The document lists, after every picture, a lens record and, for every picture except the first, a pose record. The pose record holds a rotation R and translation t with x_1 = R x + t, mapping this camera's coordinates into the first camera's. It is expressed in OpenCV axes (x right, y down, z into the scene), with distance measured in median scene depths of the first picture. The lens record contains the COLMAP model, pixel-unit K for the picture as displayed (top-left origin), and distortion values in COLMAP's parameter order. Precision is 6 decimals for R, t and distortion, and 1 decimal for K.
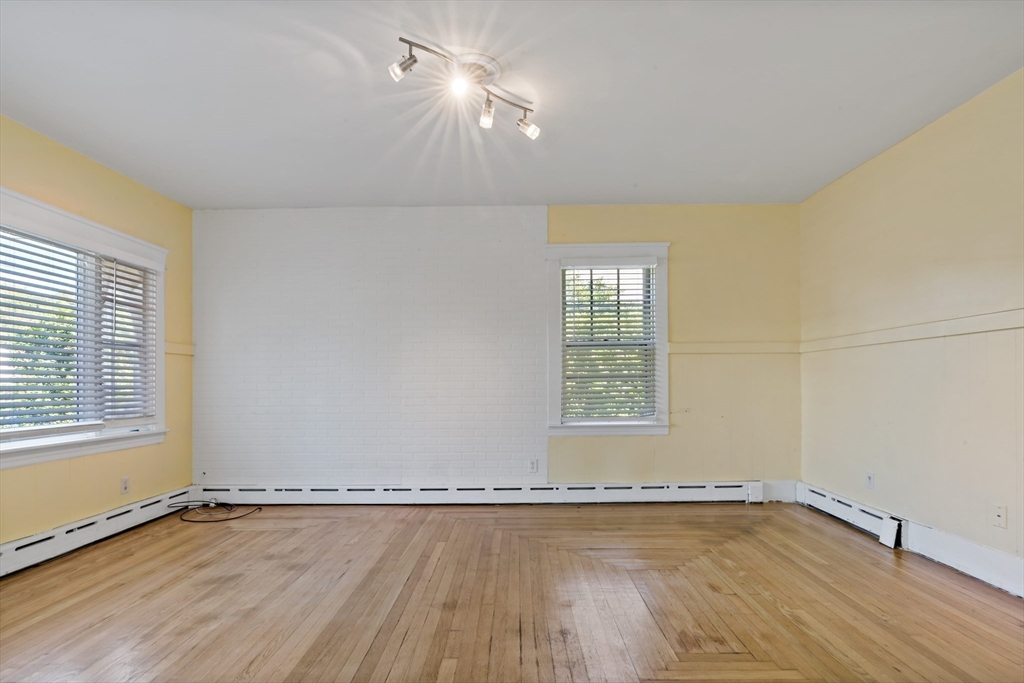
lens RADIAL K [[485.4, 0, 511.5], [0, 485.4, 375.9], [0, 0, 1]] dist [-0.001994, -0.000153]
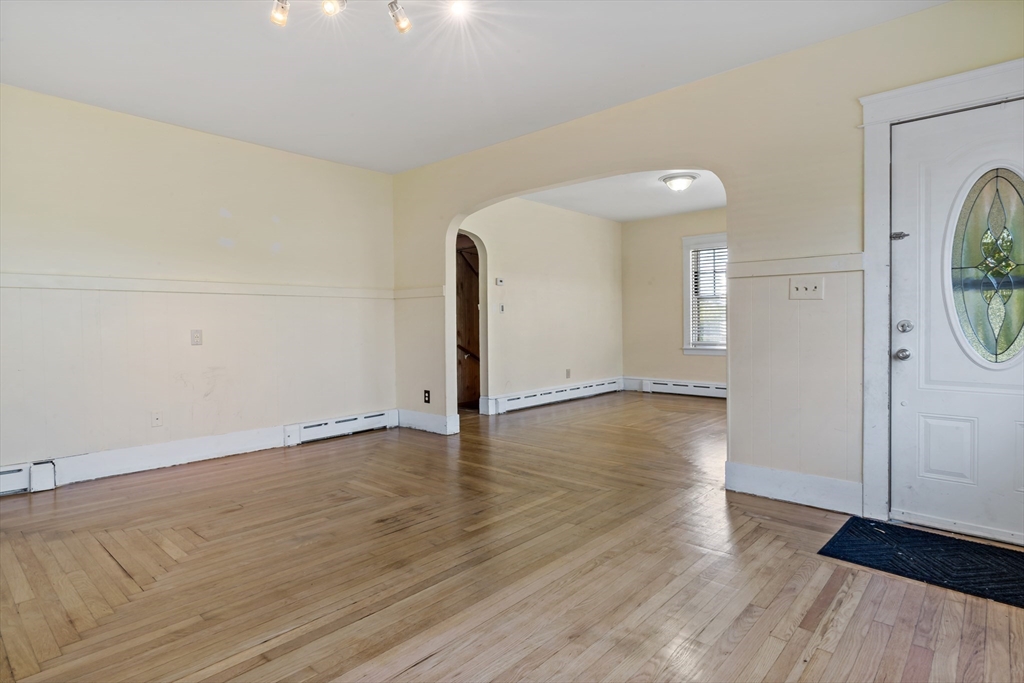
lens RADIAL K [[525.4, 0, 539.4], [0, 525.4, 330.5], [0, 0, 1]] dist [-0.000484, 0.000739]
pose [[-0.758823, 0.005567, 0.651273, -0.645922], [0.004577, 0.999984, -0.003216, 0.023756], [-0.651281, 0.000540, -0.758837, 1.042840]]
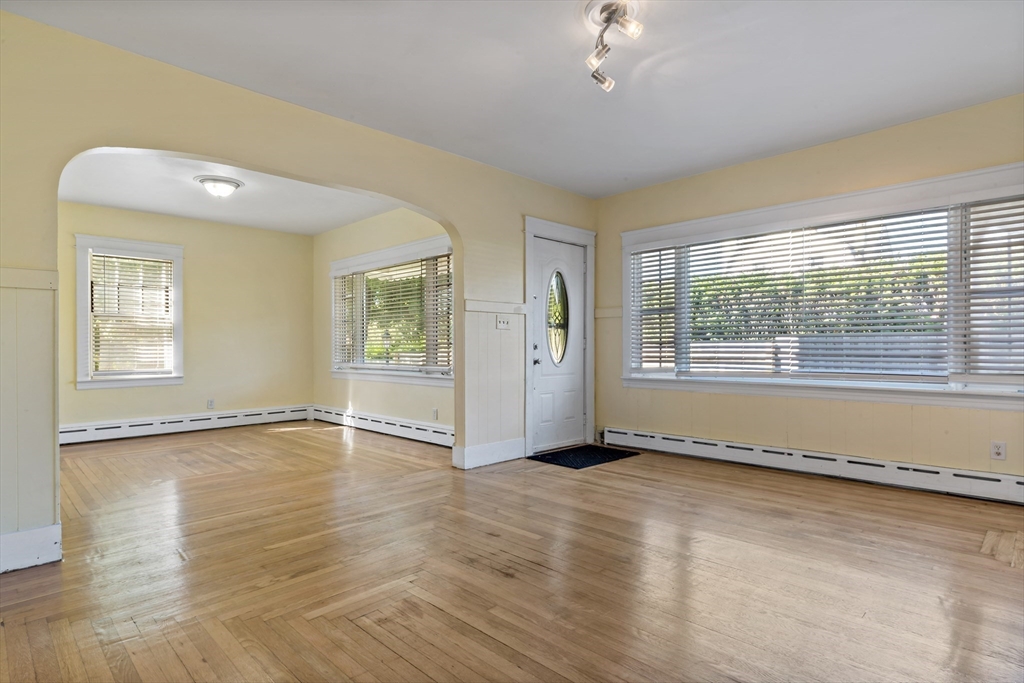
lens RADIAL K [[549.0, 0, 468.1], [0, 549.0, 342.9], [0, 0, 1]] dist [-0.000057, 0.000889]
pose [[-0.734583, 0.008143, -0.678470, 0.576894], [0.022160, 0.999683, -0.011994, 0.022082], [0.678157, -0.023845, -0.734530, 1.077223]]
